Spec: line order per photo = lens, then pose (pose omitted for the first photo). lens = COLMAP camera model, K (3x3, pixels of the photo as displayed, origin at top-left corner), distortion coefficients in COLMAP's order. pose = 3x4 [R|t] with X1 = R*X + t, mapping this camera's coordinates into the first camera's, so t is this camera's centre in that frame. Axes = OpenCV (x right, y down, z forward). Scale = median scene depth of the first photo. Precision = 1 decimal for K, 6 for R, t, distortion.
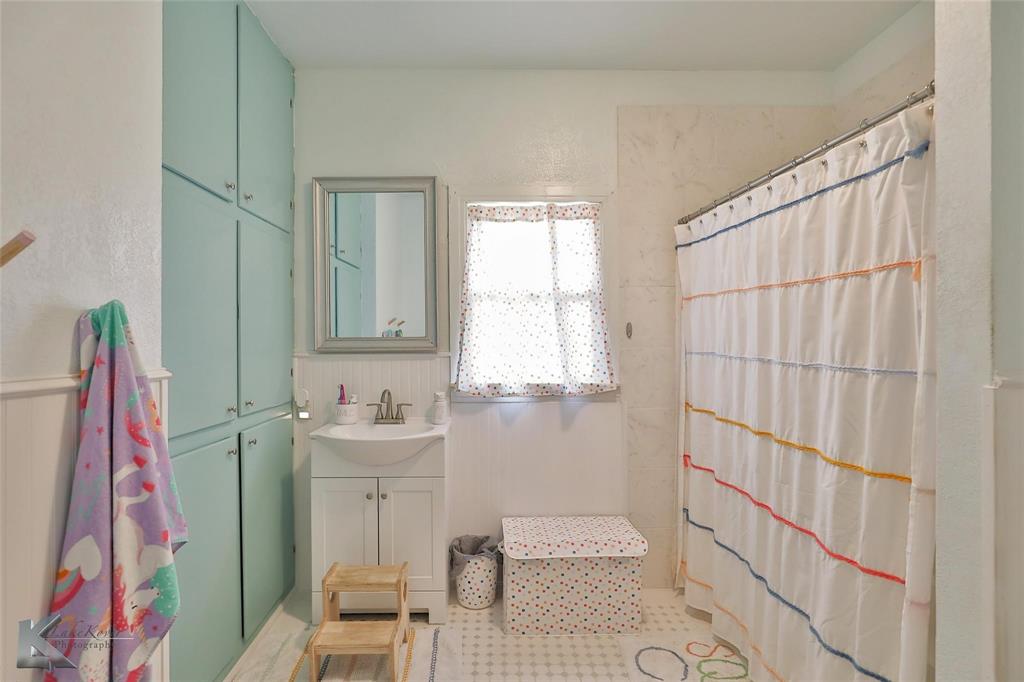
lens RADIAL K [[495.5, 0, 491.1], [0, 495.5, 343.6], [0, 0, 1]] dist [-0.003821, -0.000136]
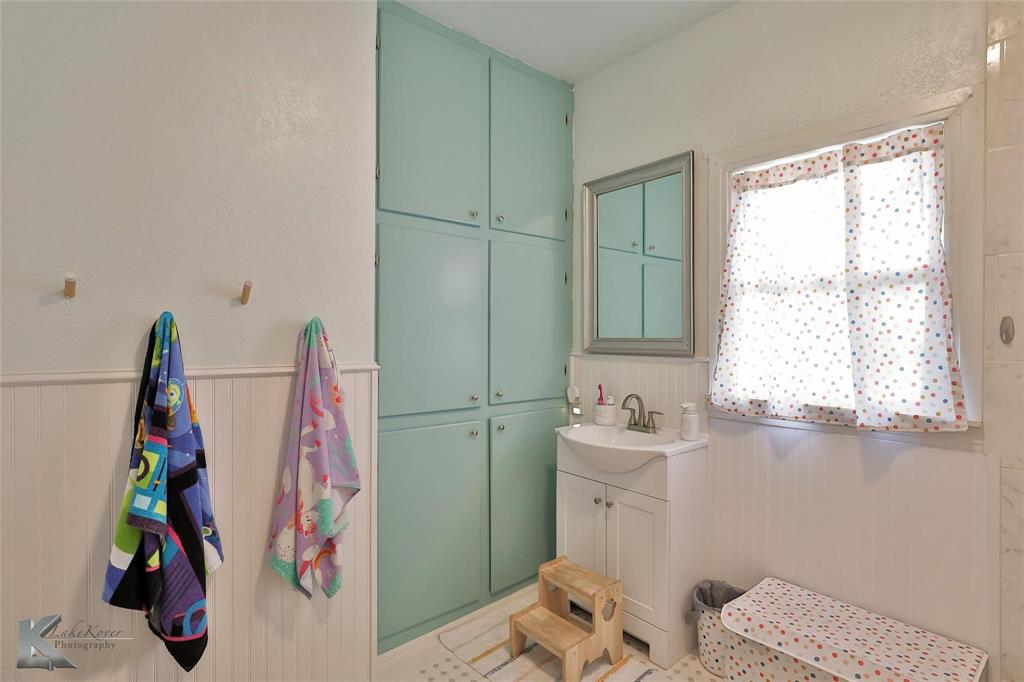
lens RADIAL K [[495.5, 0, 491.1], [0, 495.5, 343.6], [0, 0, 1]] dist [-0.003821, -0.000136]
pose [[0.646904, 0.017430, -0.762372, 0.324483], [-0.009635, 0.999846, 0.014684, -0.014114], [0.762511, -0.002154, 0.646972, 0.185427]]
